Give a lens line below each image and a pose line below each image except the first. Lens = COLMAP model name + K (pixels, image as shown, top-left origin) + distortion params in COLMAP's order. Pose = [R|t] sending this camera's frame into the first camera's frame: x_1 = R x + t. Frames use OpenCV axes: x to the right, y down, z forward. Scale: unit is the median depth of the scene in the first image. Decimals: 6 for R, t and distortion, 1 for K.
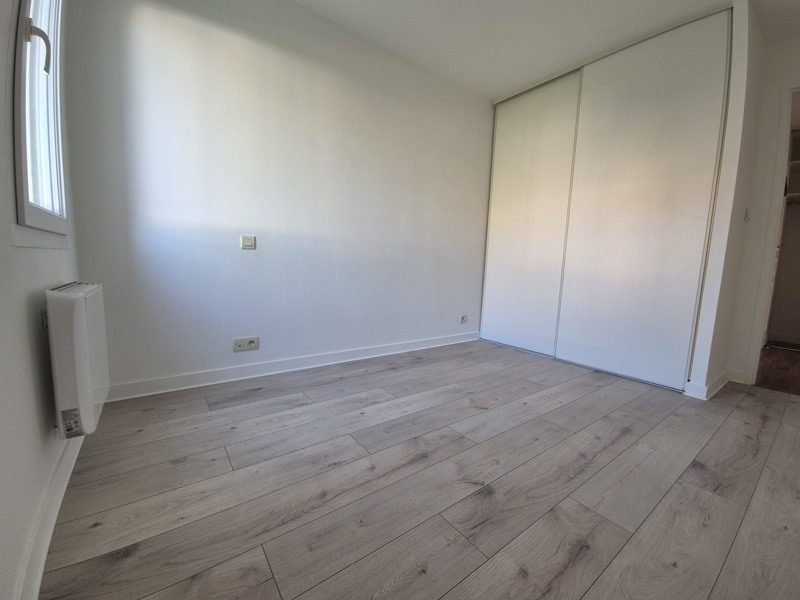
lens RADIAL K [[325.5, 0, 395.6], [0, 325.5, 296.6], [0, 0, 1]] dist [0.005686, -0.003992]
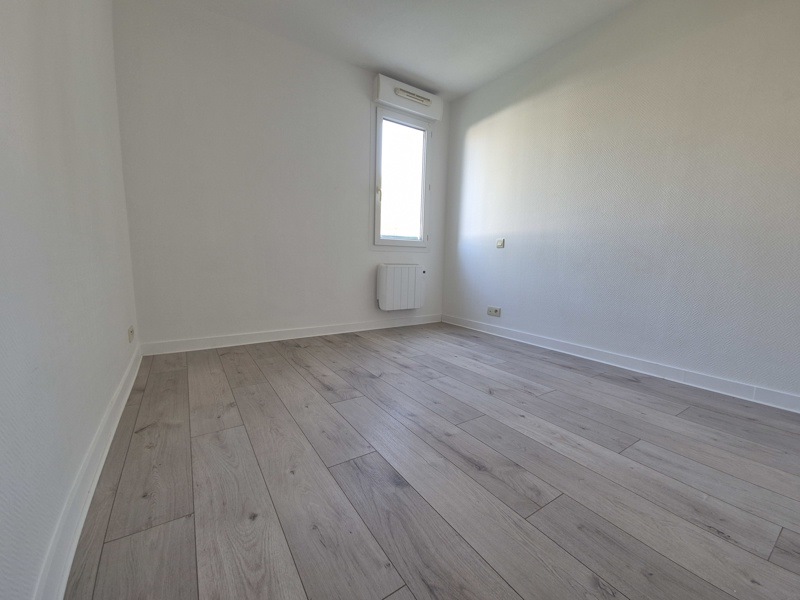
lens RADIAL K [[325.5, 0, 396.4], [0, 325.5, 301.3], [0, 0, 1]] dist [0.005686, -0.003992]
pose [[-0.052298, 0.094559, -0.994145, 1.148176], [-0.120531, 0.987632, 0.100280, 0.003773], [0.991331, 0.125069, -0.040254, 0.665327]]
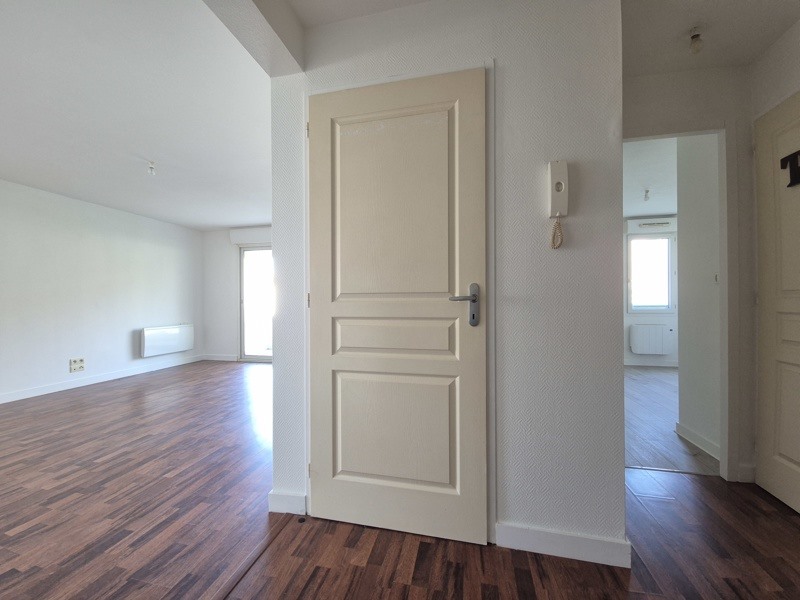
lens RADIAL K [[325.5, 0, 399.1], [0, 325.5, 299.7], [0, 0, 1]] dist [0.005686, -0.003992]
pose [[-0.757344, -0.031506, -0.652256, 2.506008], [-0.088972, 0.994500, 0.055269, -0.160097], [0.646927, 0.099890, -0.755981, 1.193852]]
